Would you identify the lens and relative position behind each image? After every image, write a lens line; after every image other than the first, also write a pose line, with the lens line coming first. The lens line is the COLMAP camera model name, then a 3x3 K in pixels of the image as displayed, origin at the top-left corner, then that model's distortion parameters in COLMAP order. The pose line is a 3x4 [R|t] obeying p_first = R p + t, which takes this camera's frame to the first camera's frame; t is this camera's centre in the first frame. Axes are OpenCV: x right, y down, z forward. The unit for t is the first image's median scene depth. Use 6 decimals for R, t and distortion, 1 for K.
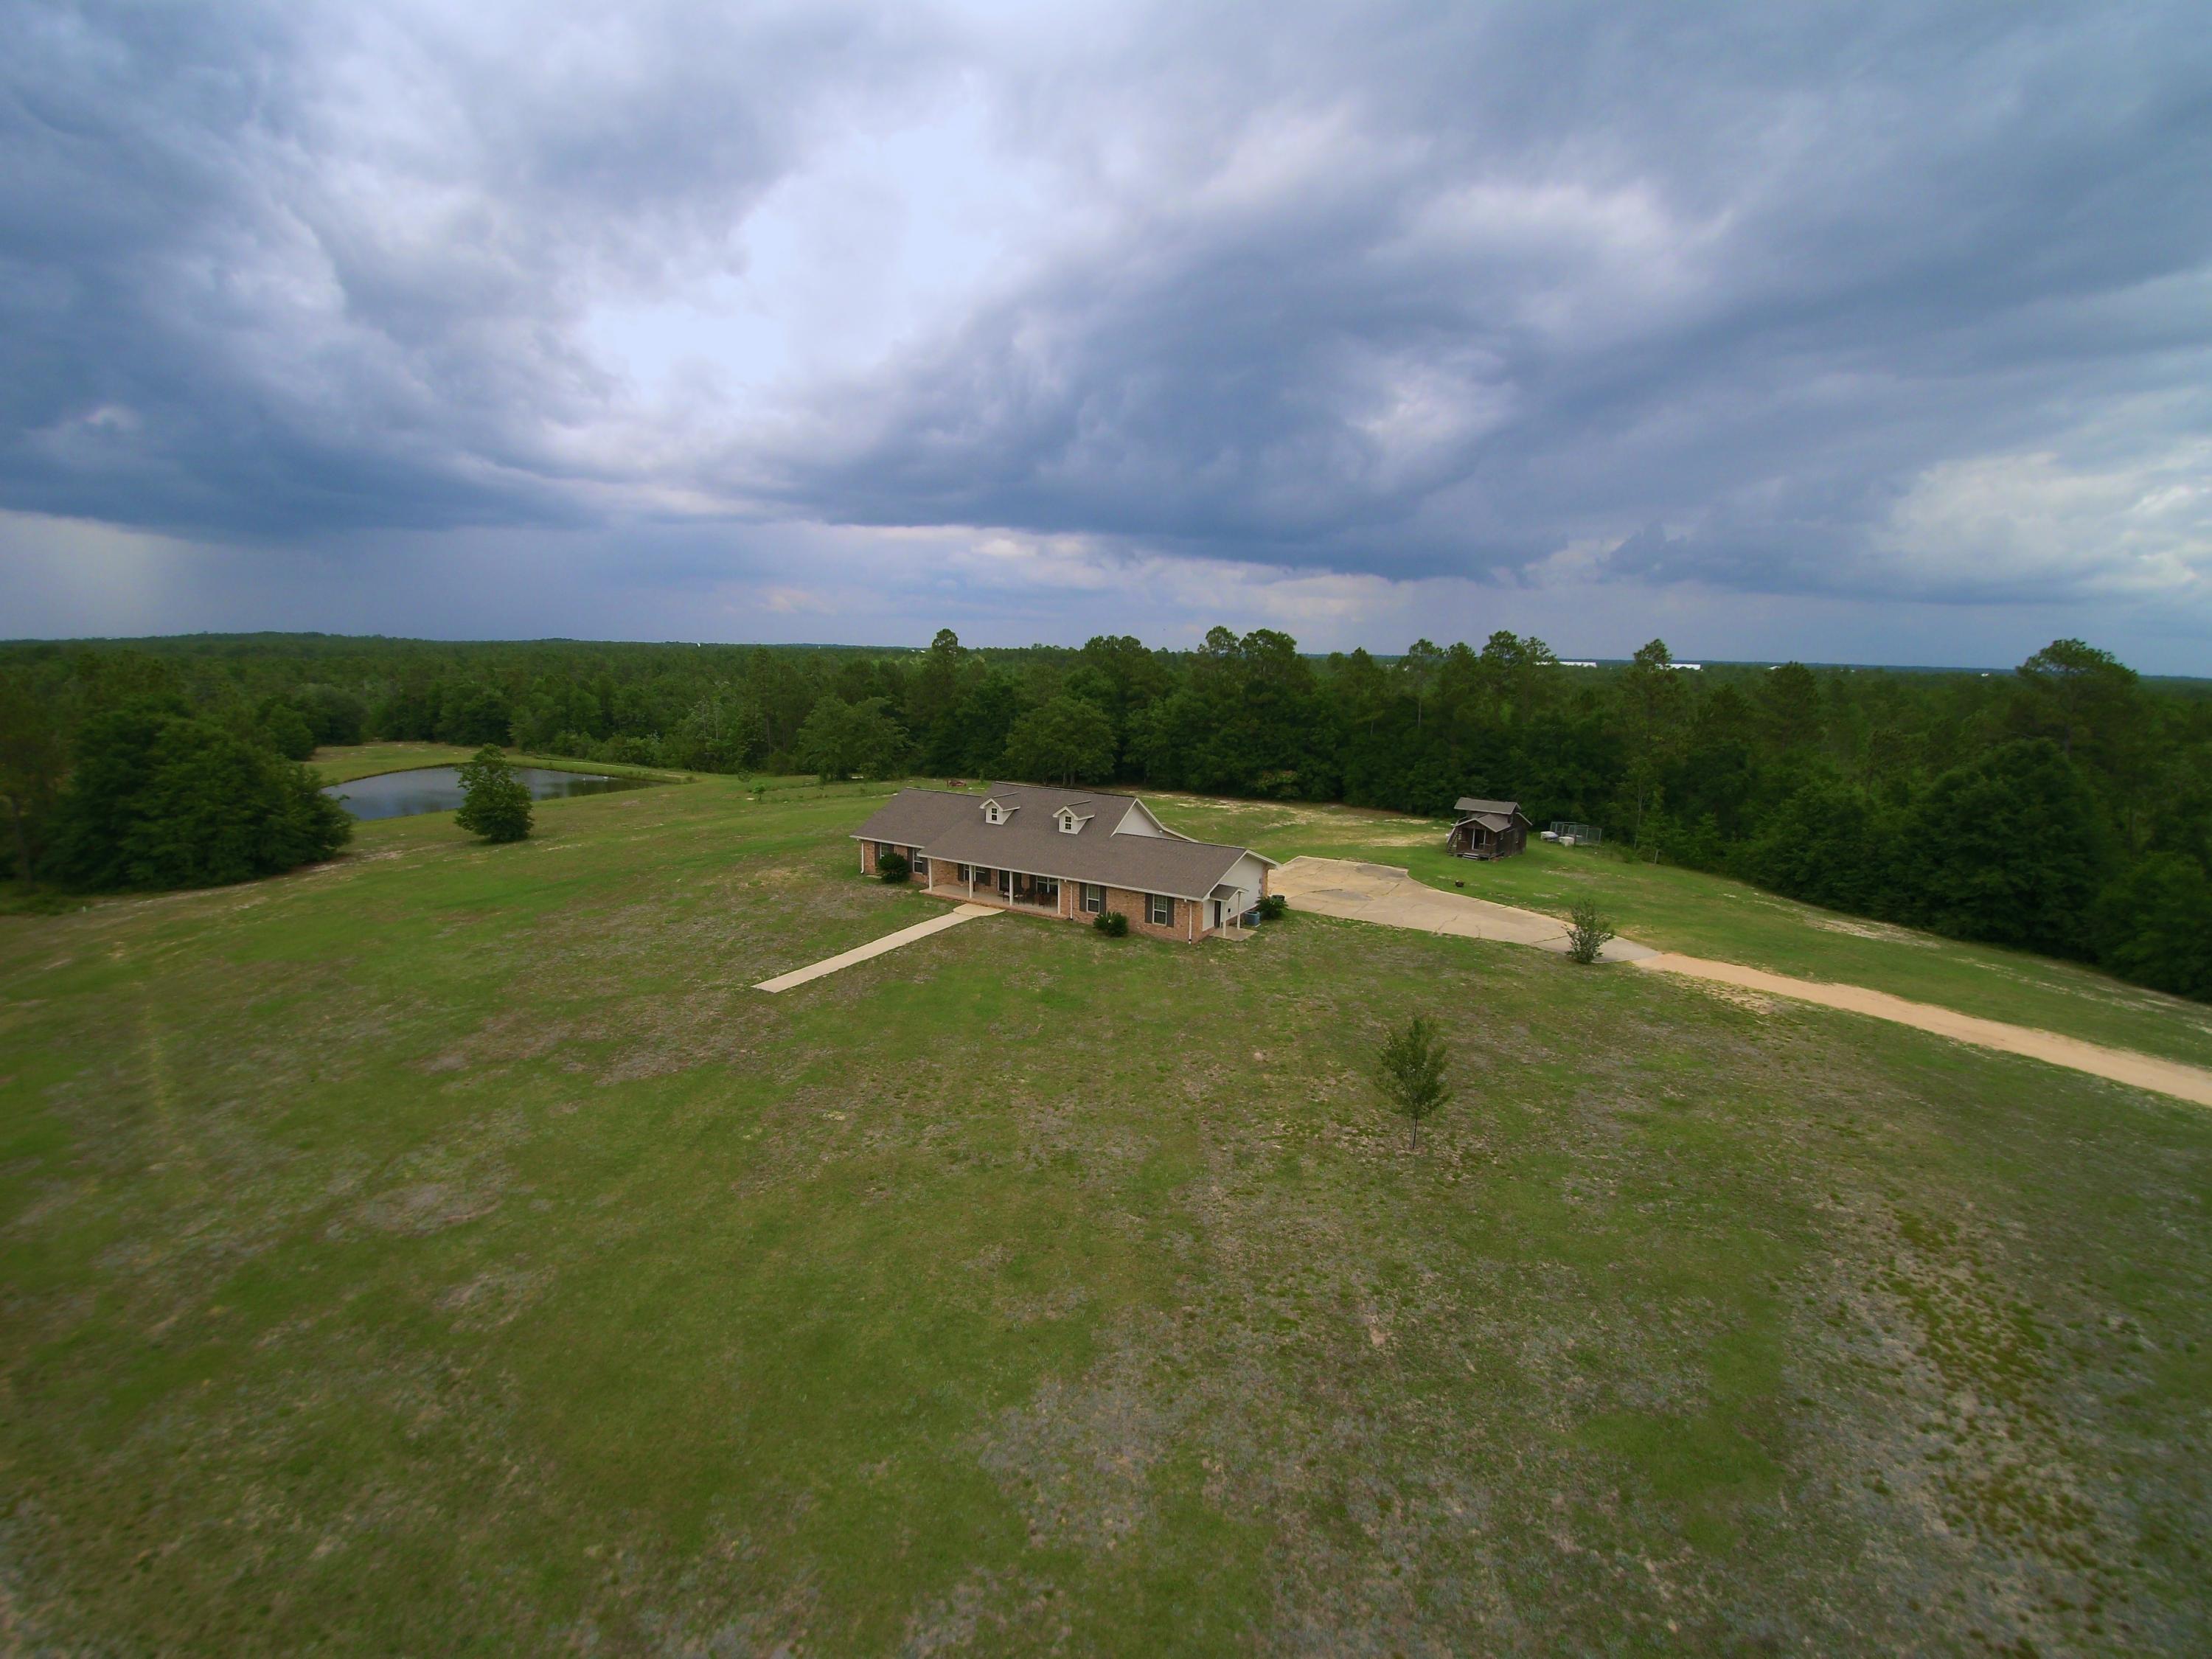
lens RADIAL K [[1028.0, 0, 1077.8], [0, 1028.0, 841.4], [0, 0, 1]] dist [-0.036956, -0.011945]
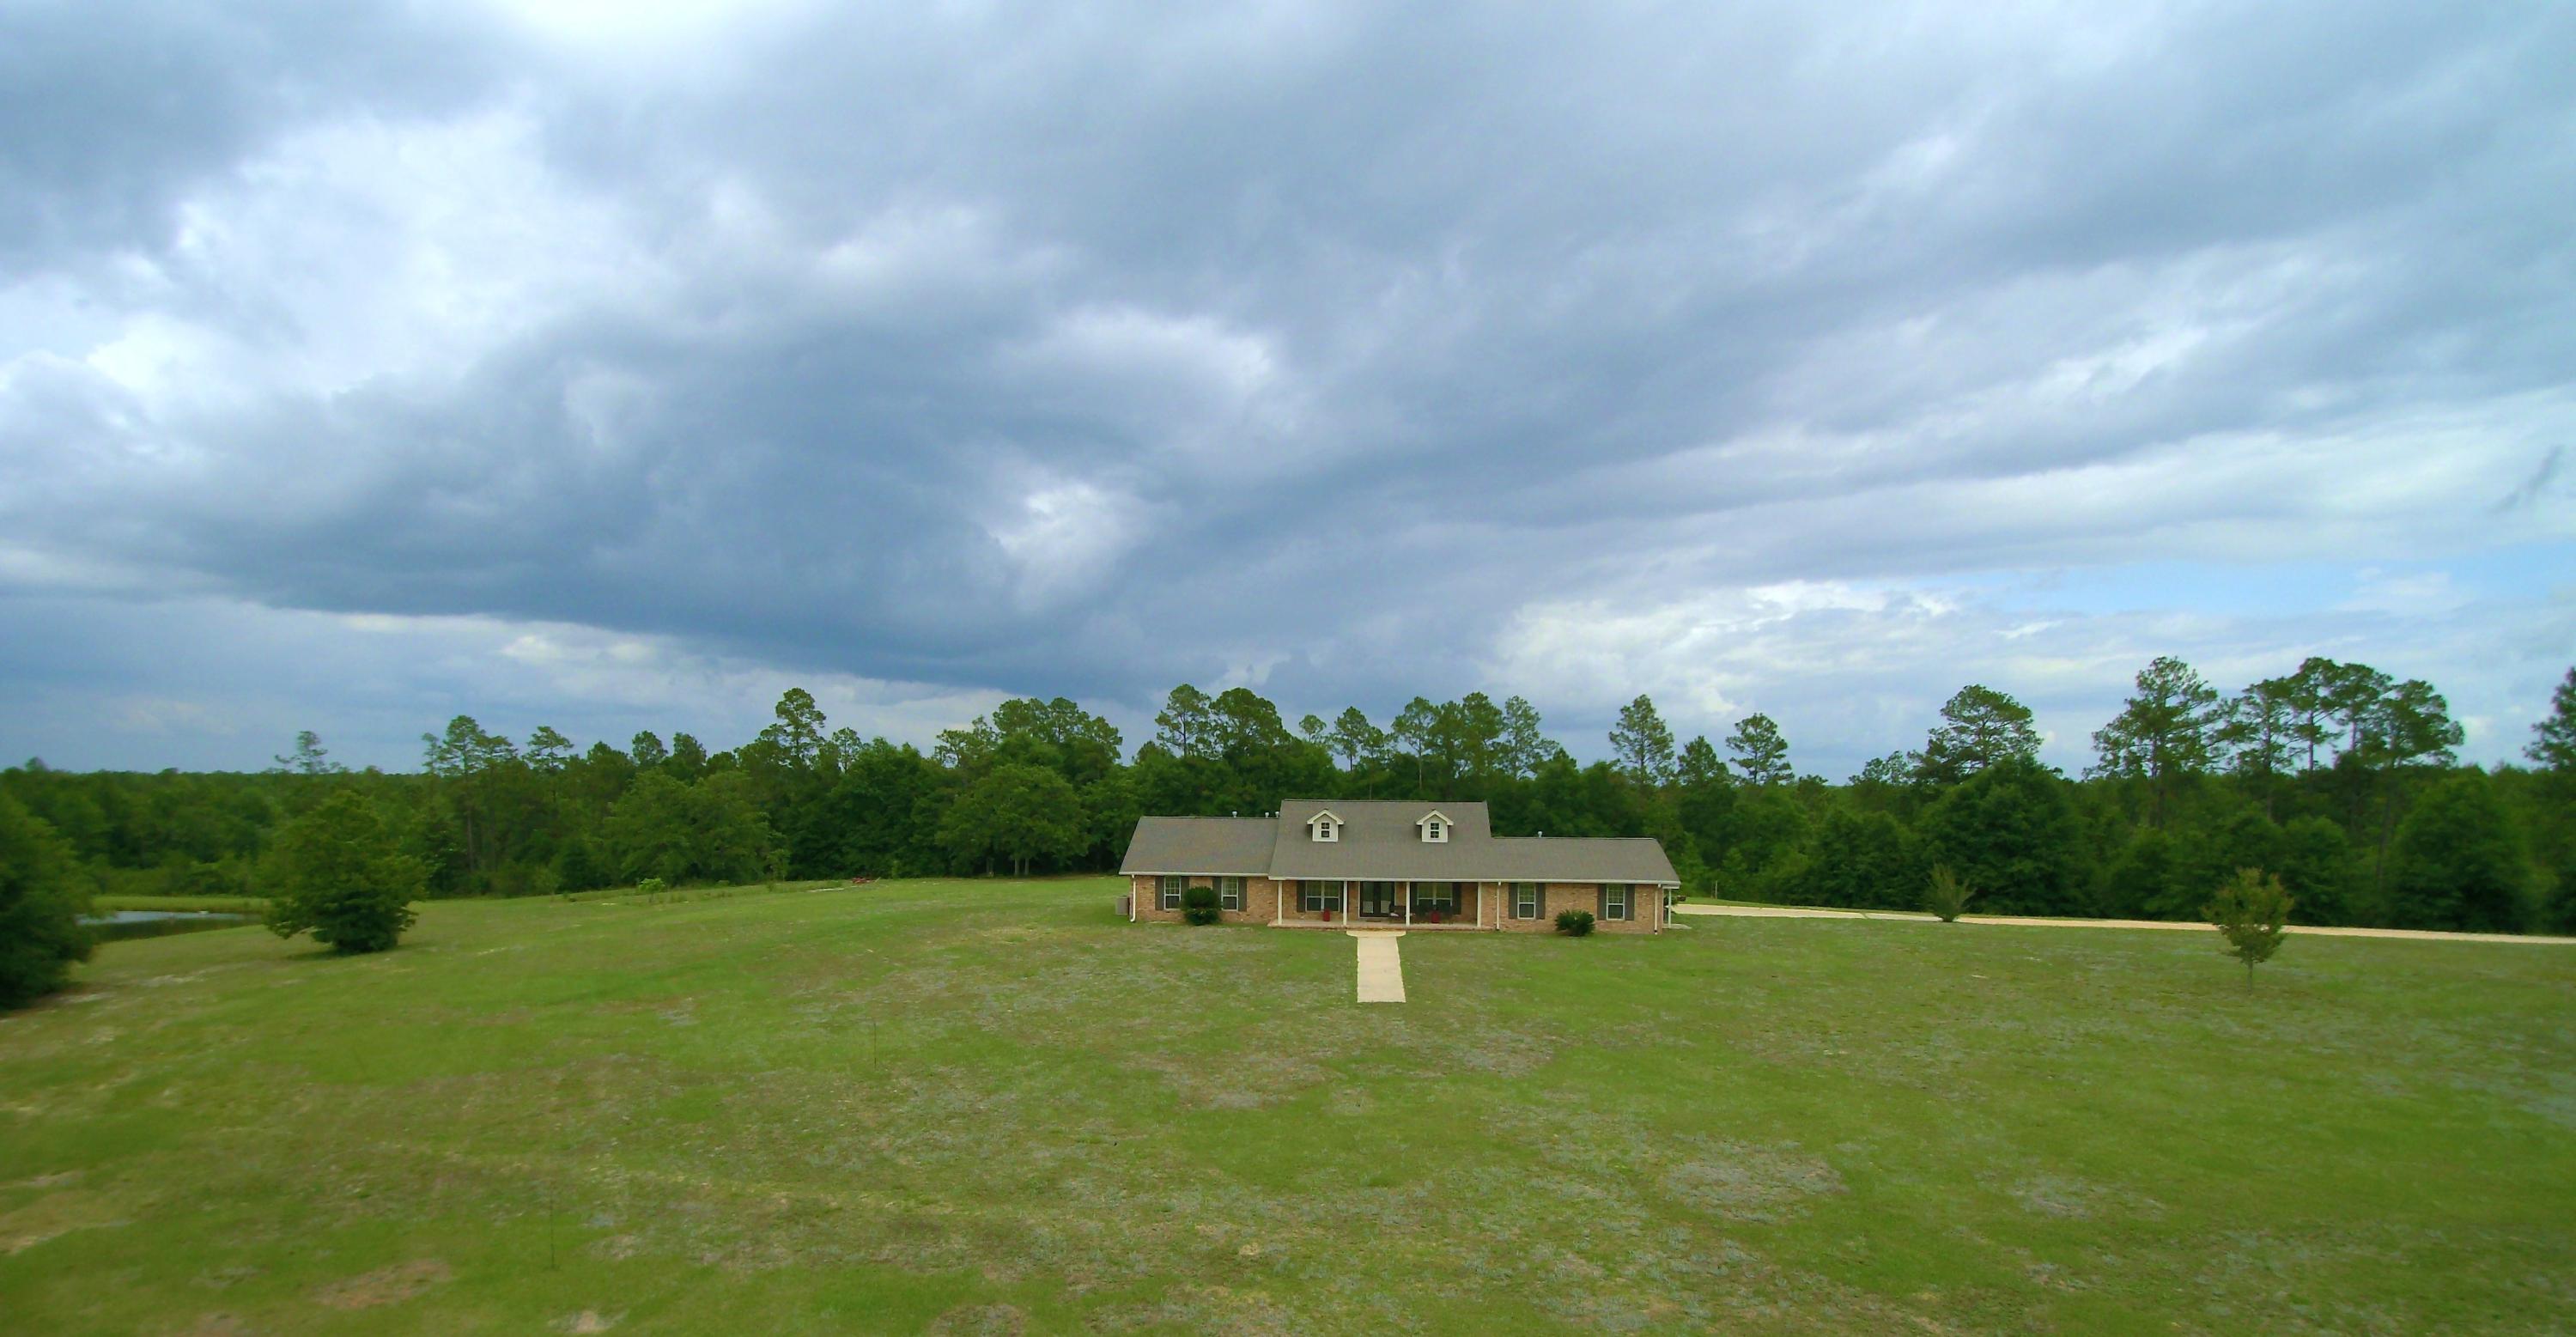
lens RADIAL K [[1192.8, 0, 1261.6], [0, 1192.8, 800.3], [0, 0, 1]] dist [-0.035727, -0.004088]
pose [[0.881120, -0.010144, 0.472784, -0.404438], [0.089725, 0.985195, -0.146081, 0.059907], [-0.464303, 0.171135, 0.868985, 0.123155]]
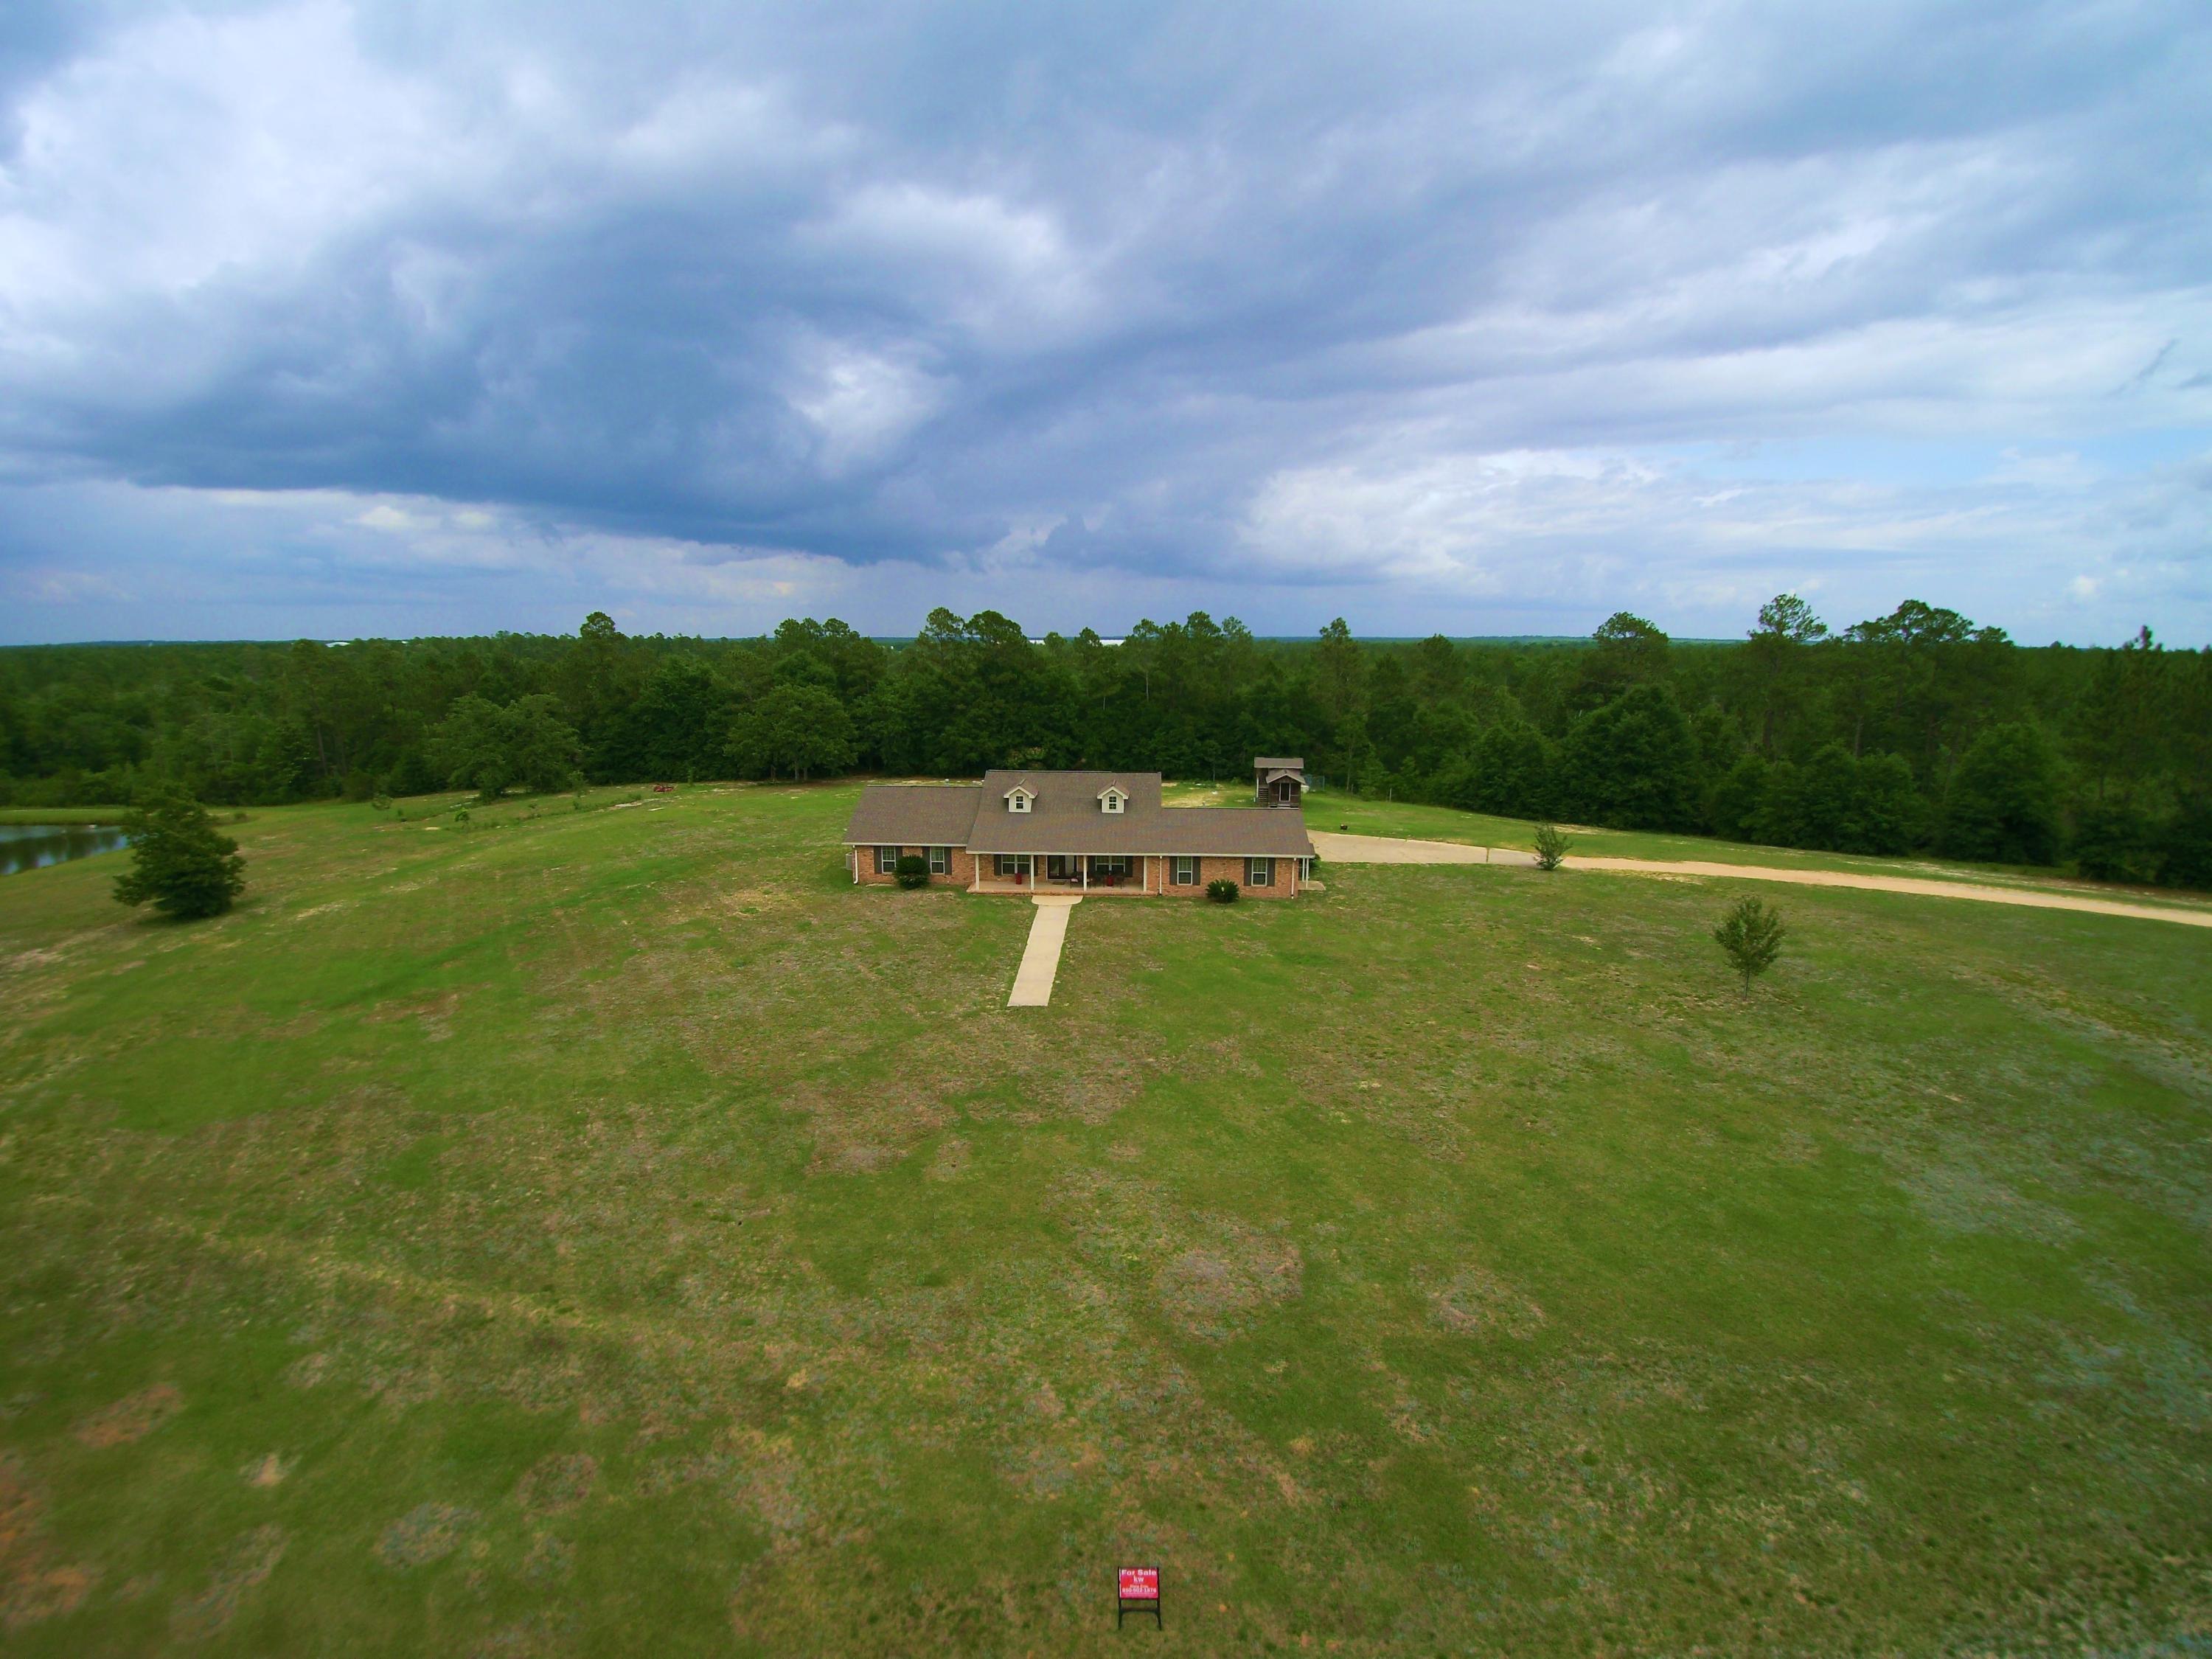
lens RADIAL K [[1028.0, 0, 1085.8], [0, 1028.0, 835.3], [0, 0, 1]] dist [-0.036956, -0.011945]
pose [[0.864926, -0.106037, 0.490571, -0.349357], [0.101001, 0.994205, 0.036823, -0.017043], [-0.491632, 0.017699, 0.870623, 0.087985]]
